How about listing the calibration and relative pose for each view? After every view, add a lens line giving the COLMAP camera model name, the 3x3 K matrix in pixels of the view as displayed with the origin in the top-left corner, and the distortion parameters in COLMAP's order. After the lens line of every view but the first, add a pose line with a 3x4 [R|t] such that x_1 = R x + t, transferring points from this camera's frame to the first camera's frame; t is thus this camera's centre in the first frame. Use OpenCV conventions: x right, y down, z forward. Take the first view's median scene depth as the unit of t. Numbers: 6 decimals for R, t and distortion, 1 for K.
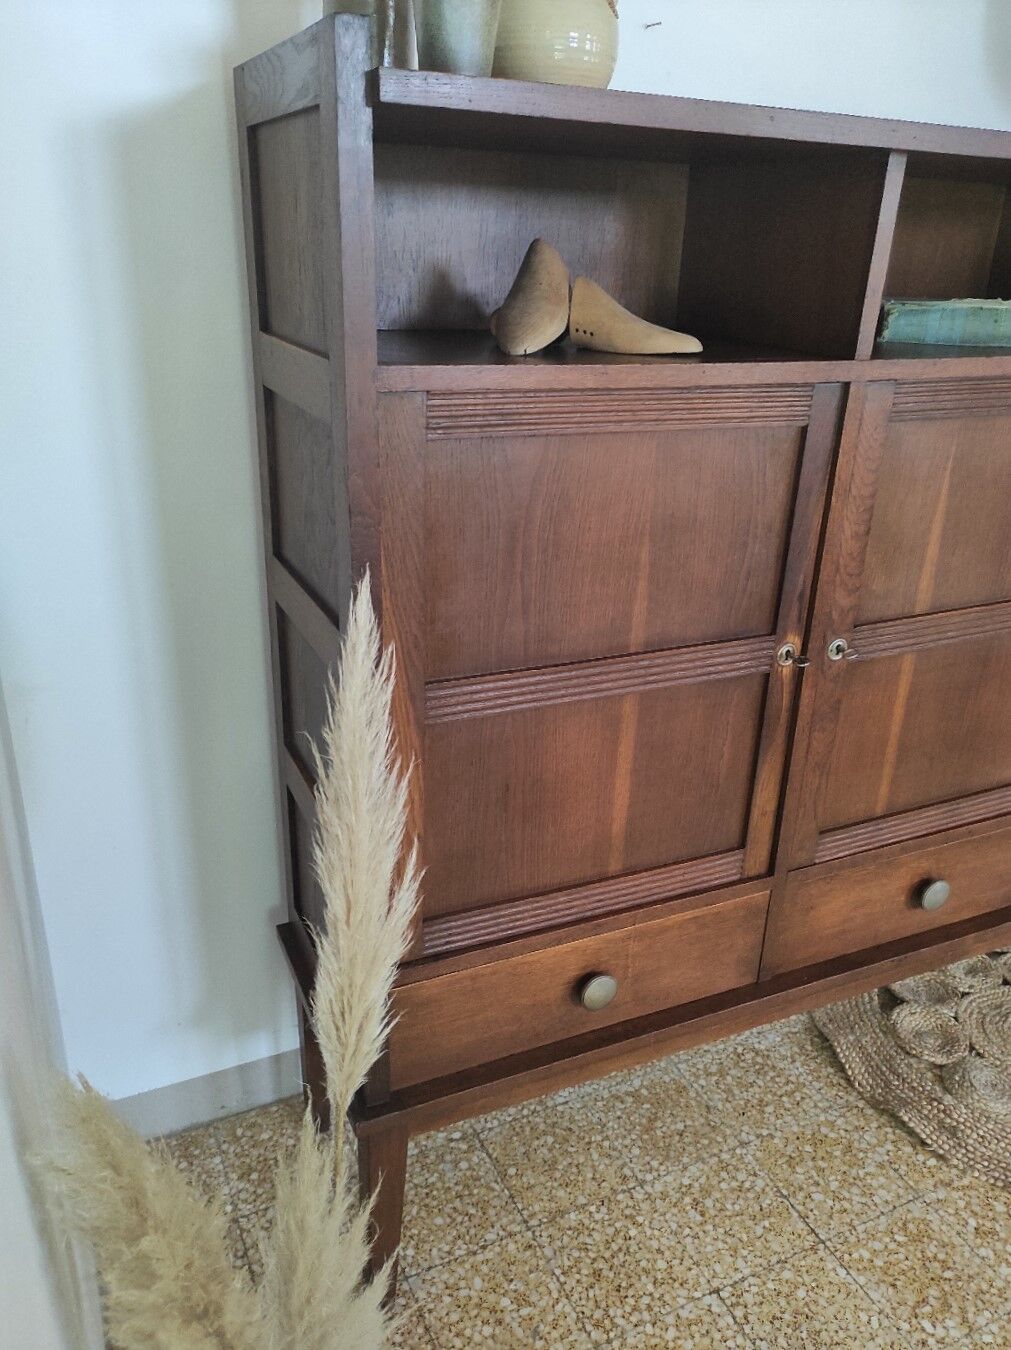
lens RADIAL K [[1051.4, 0, 515.1], [0, 1051.4, 676.0], [0, 0, 1]] dist [0.015366, -0.005439]
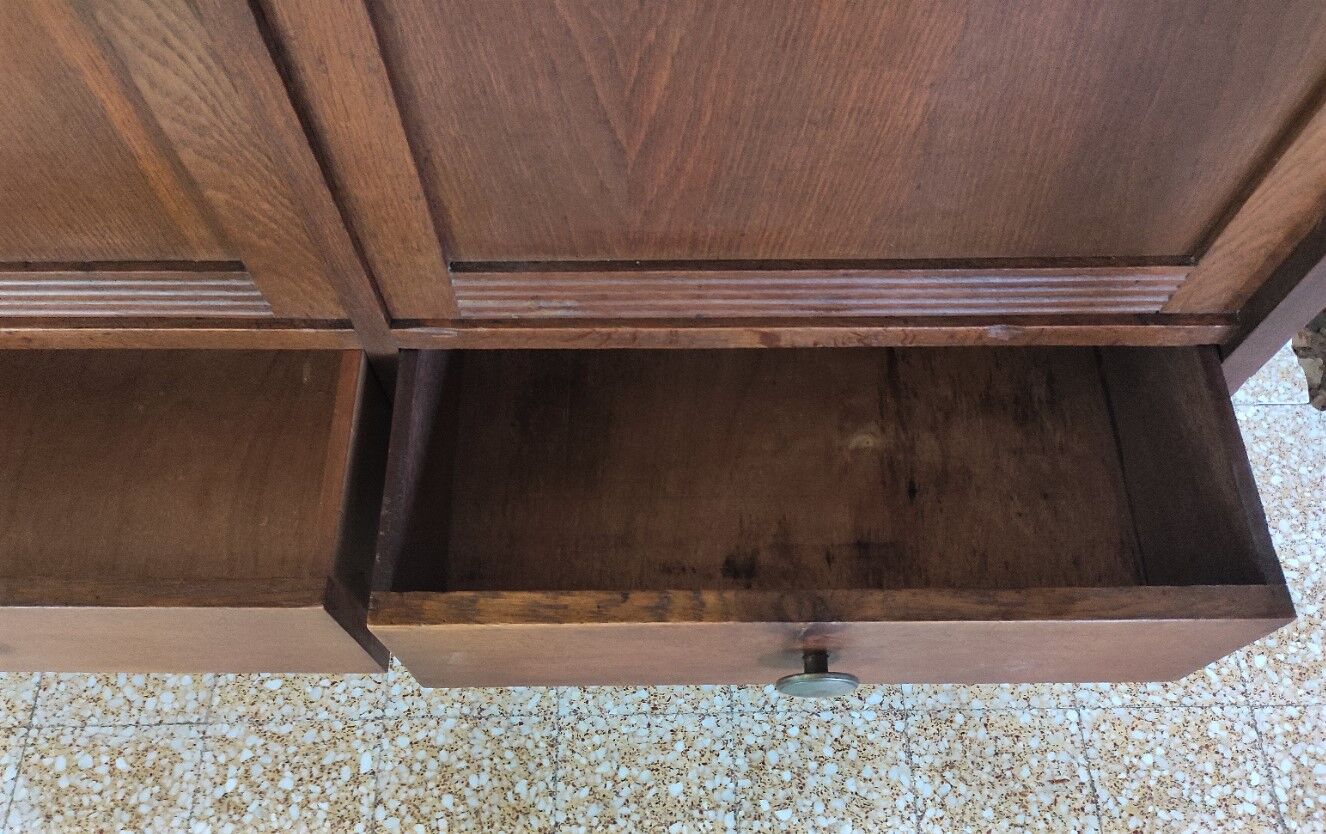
lens RADIAL K [[978.9, 0, 667.7], [0, 978.9, 489.2], [0, 0, 1]] dist [0.046407, -0.050880]
pose [[0.909936, 0.363262, -0.200141, 0.825005], [-0.140600, 0.724163, 0.675144, -0.128322], [0.390189, -0.586198, 0.710017, 0.822975]]
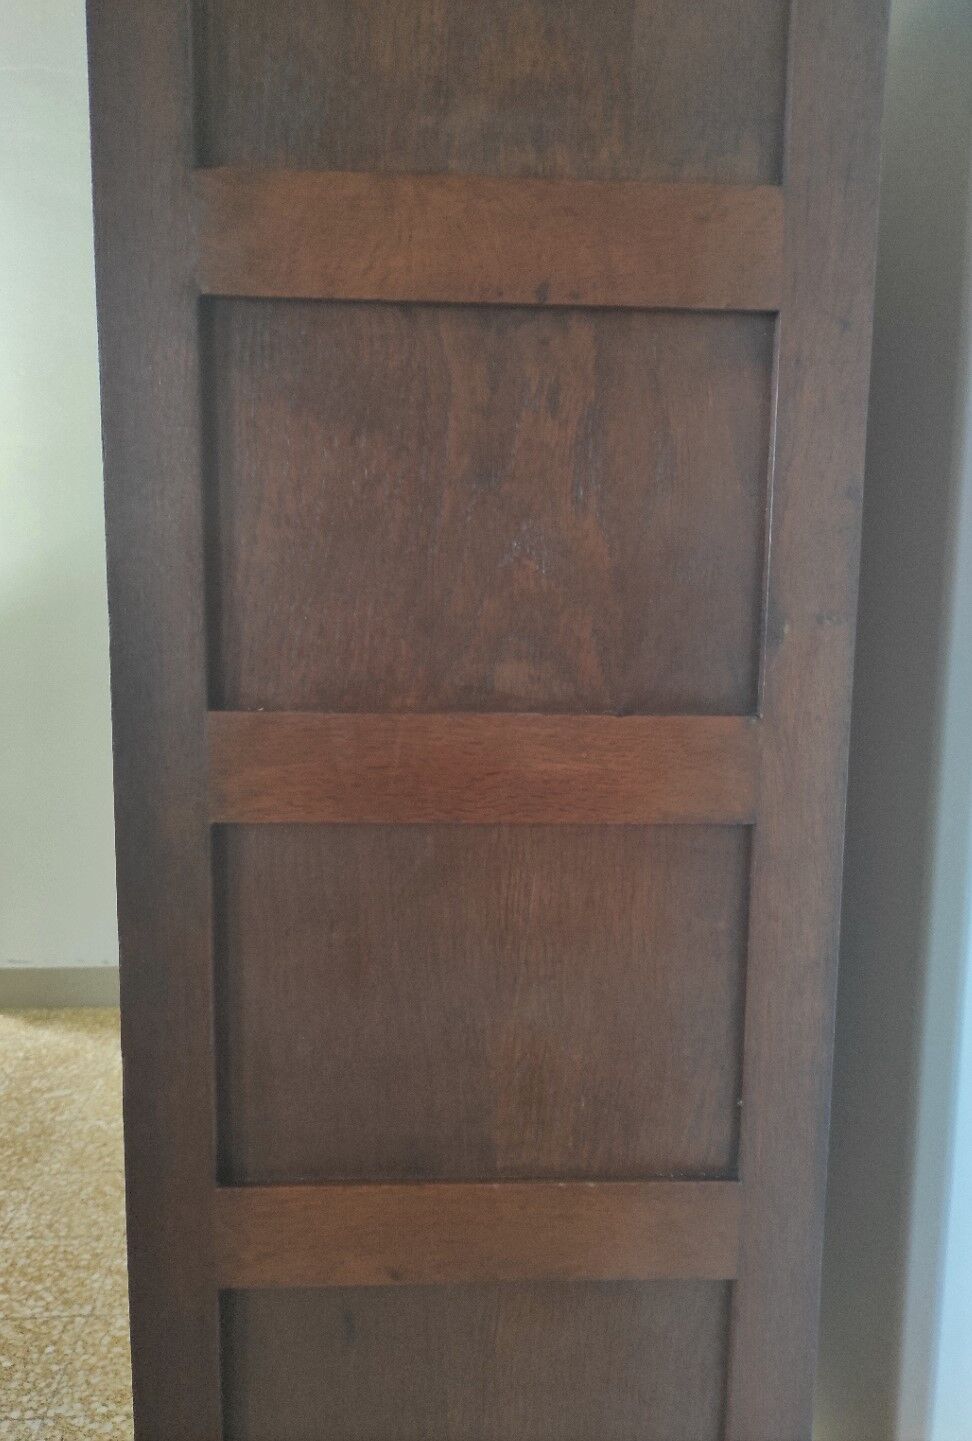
lens RADIAL K [[1091.5, 0, 486.0], [0, 1091.5, 720.5], [0, 0, 1]] dist [0.001966, -0.006520]
pose [[-0.366179, 0.084832, -0.926669, 1.272734], [-0.381307, 0.894712, 0.232583, -0.312829], [0.848833, 0.438512, -0.295278, 1.388257]]
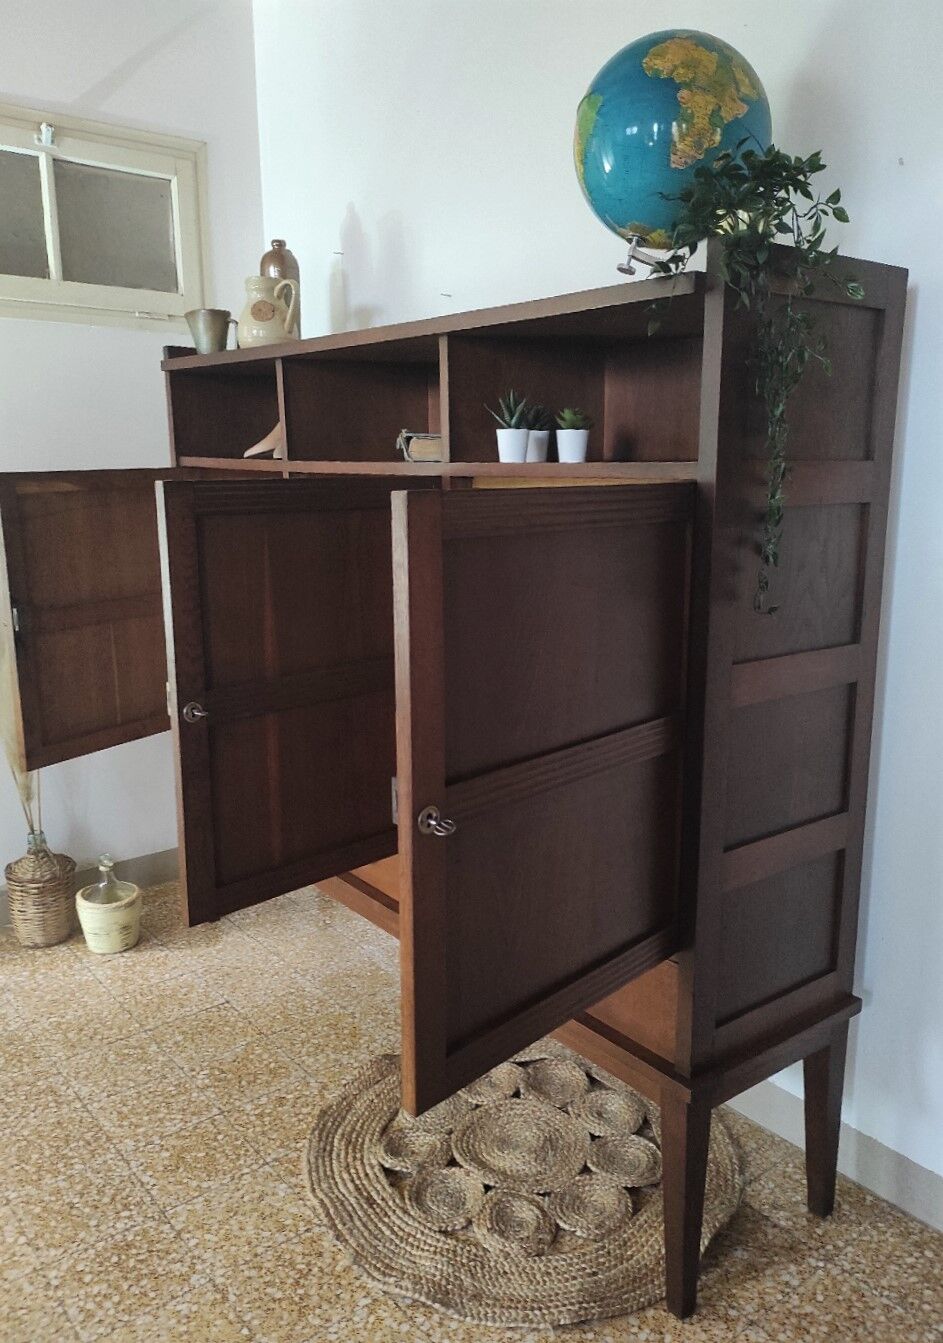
lens RADIAL K [[1051.1, 0, 500.4], [0, 1051.1, 670.0], [0, 0, 1]] dist [0.058444, -0.062527]
pose [[0.238633, 0.161838, -0.957530, 1.812947], [-0.370725, 0.926521, 0.064206, -0.169600], [0.897562, 0.339659, 0.281095, 0.741537]]
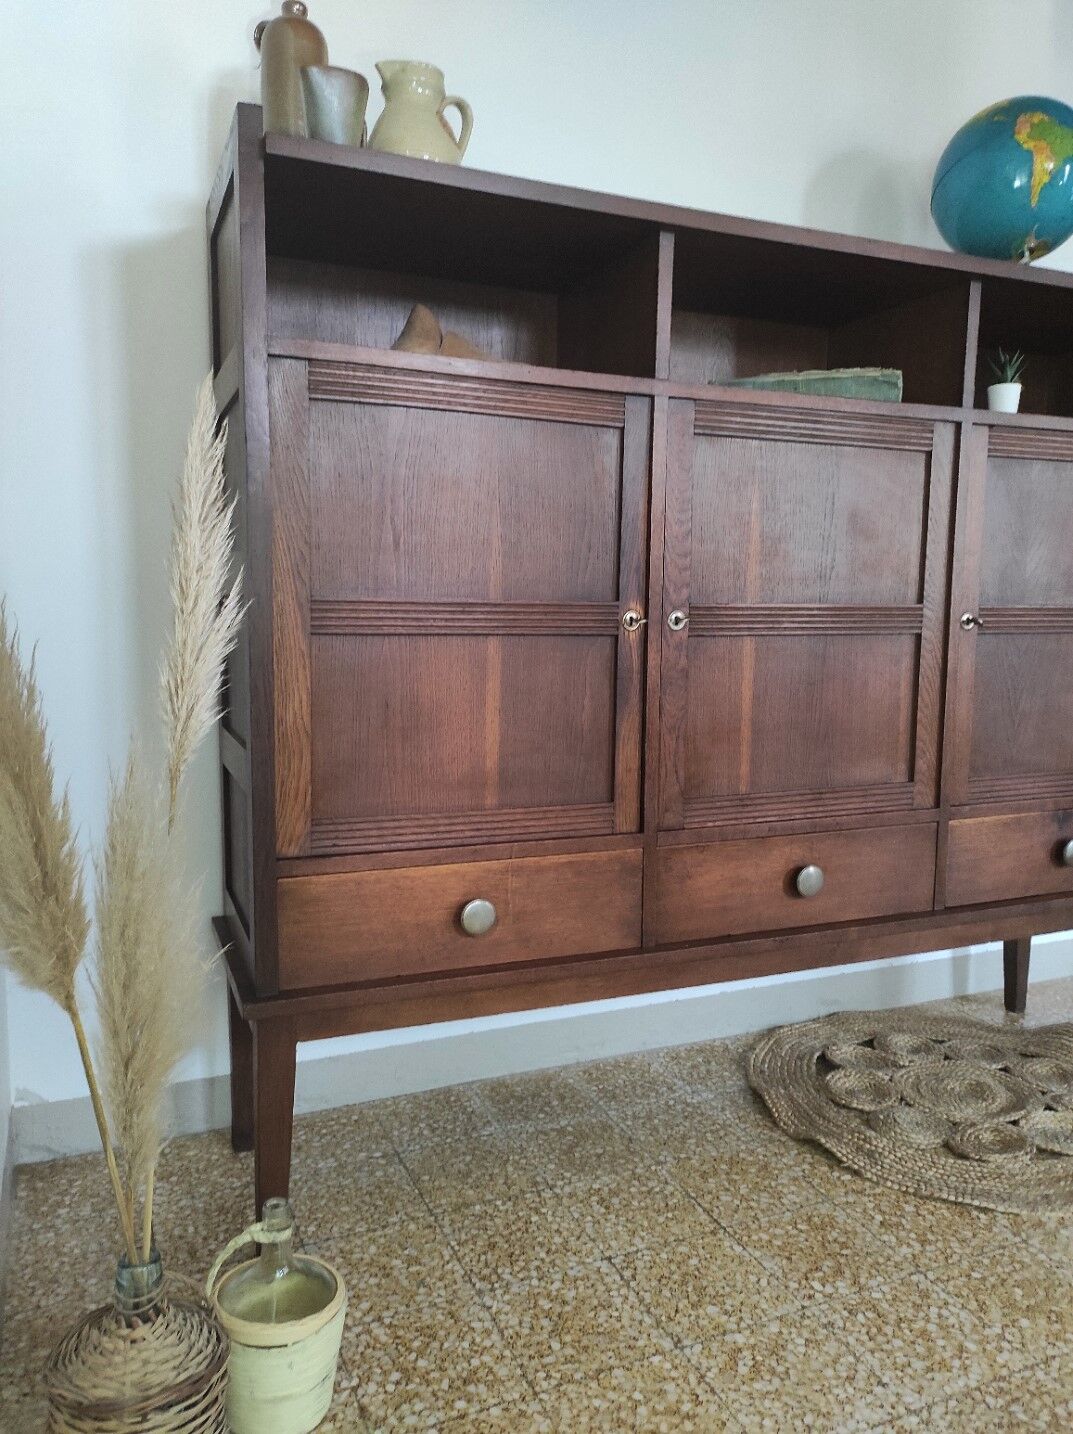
lens RADIAL K [[1063.2, 0, 544.9], [0, 1063.2, 716.5], [0, 0, 1]] dist [0.039425, -0.036249]
pose [[0.999175, -0.017813, -0.036499, 0.177085], [0.006655, 0.958347, -0.285528, 0.379996], [0.040064, 0.285050, 0.957675, -0.124910]]
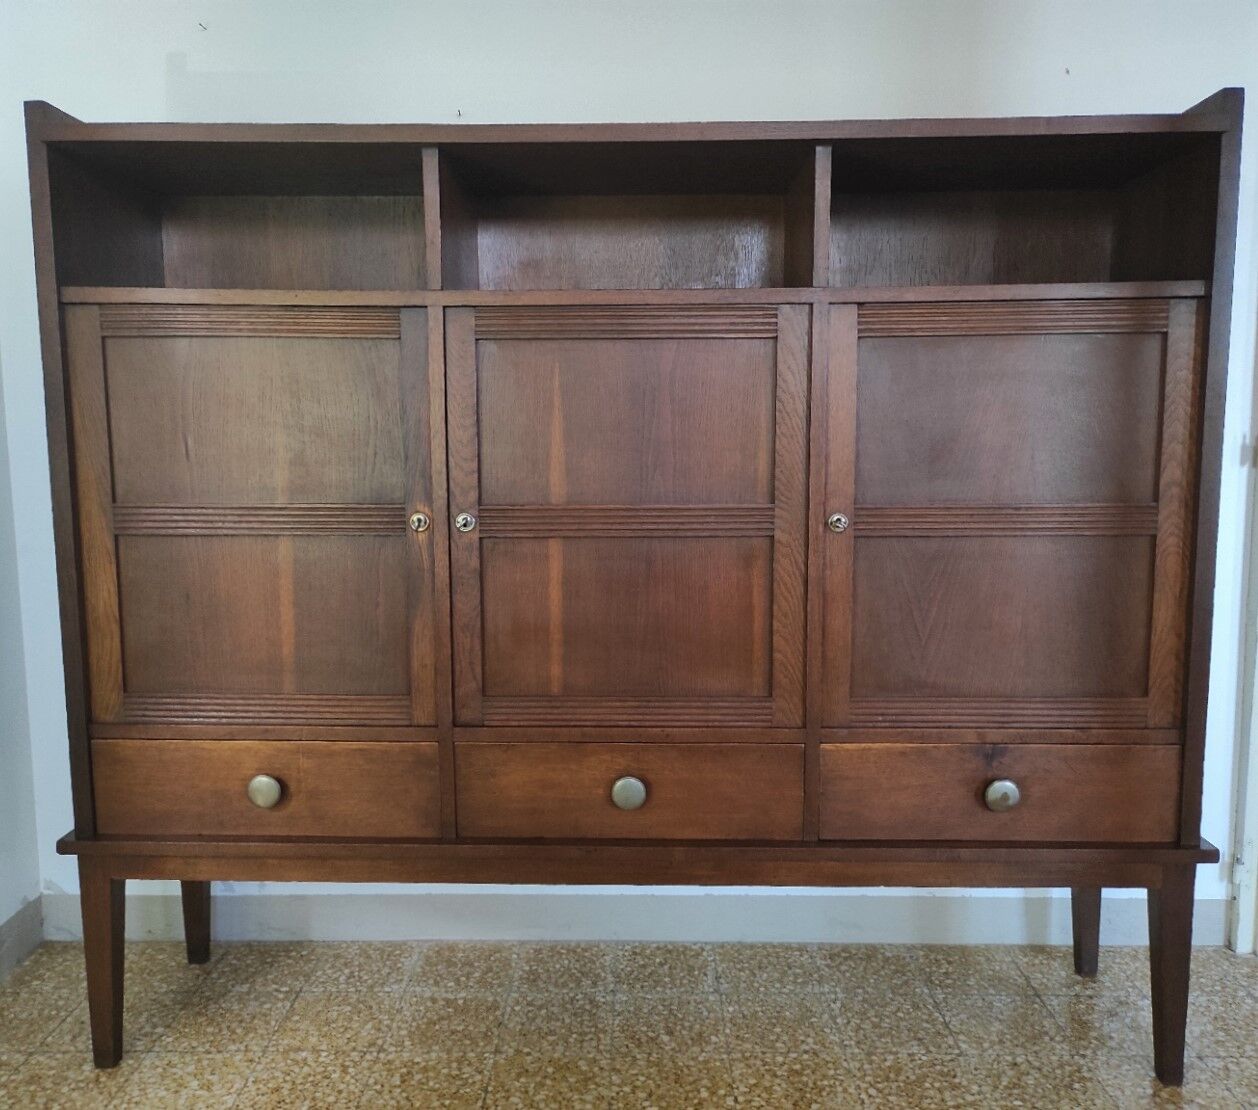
lens RADIAL K [[1096.4, 0, 621.7], [0, 1096.4, 551.5], [0, 0, 1]] dist [0.043790, -0.041077]
pose [[0.895039, 0.015591, -0.445715, 0.927585], [-0.141676, 0.957562, -0.251005, 0.269101], [0.422886, 0.287806, 0.859264, -0.011151]]
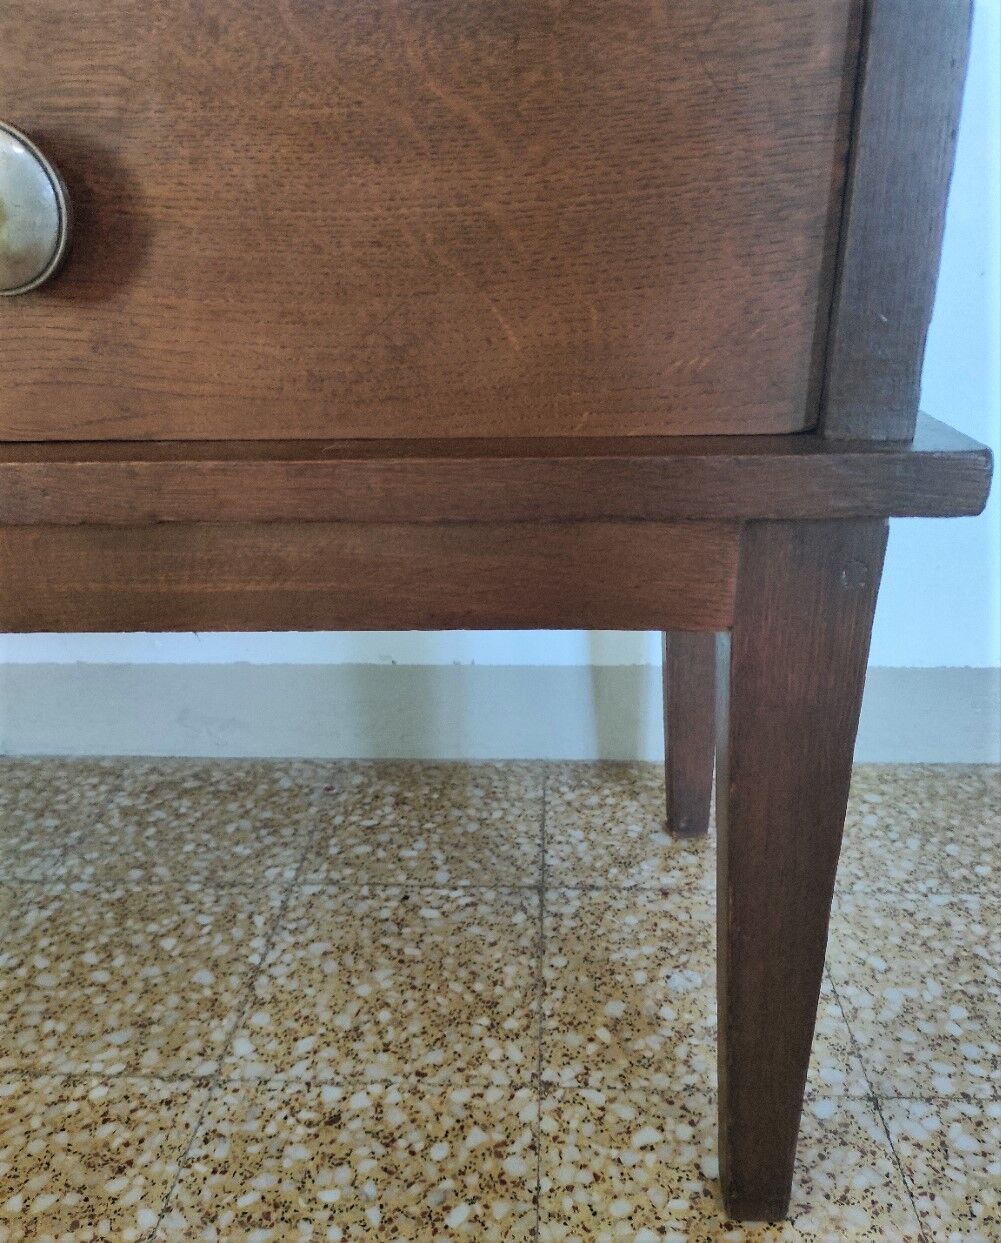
lens RADIAL K [[1001.4, 0, 501.2], [0, 1001.4, 673.7], [0, 0, 1]] dist [0.041285, -0.055498]
pose [[0.879003, 0.152935, -0.451625, 0.986425], [-0.140626, 0.988186, 0.060930, 0.239736], [0.455608, 0.009952, 0.890125, 1.067137]]
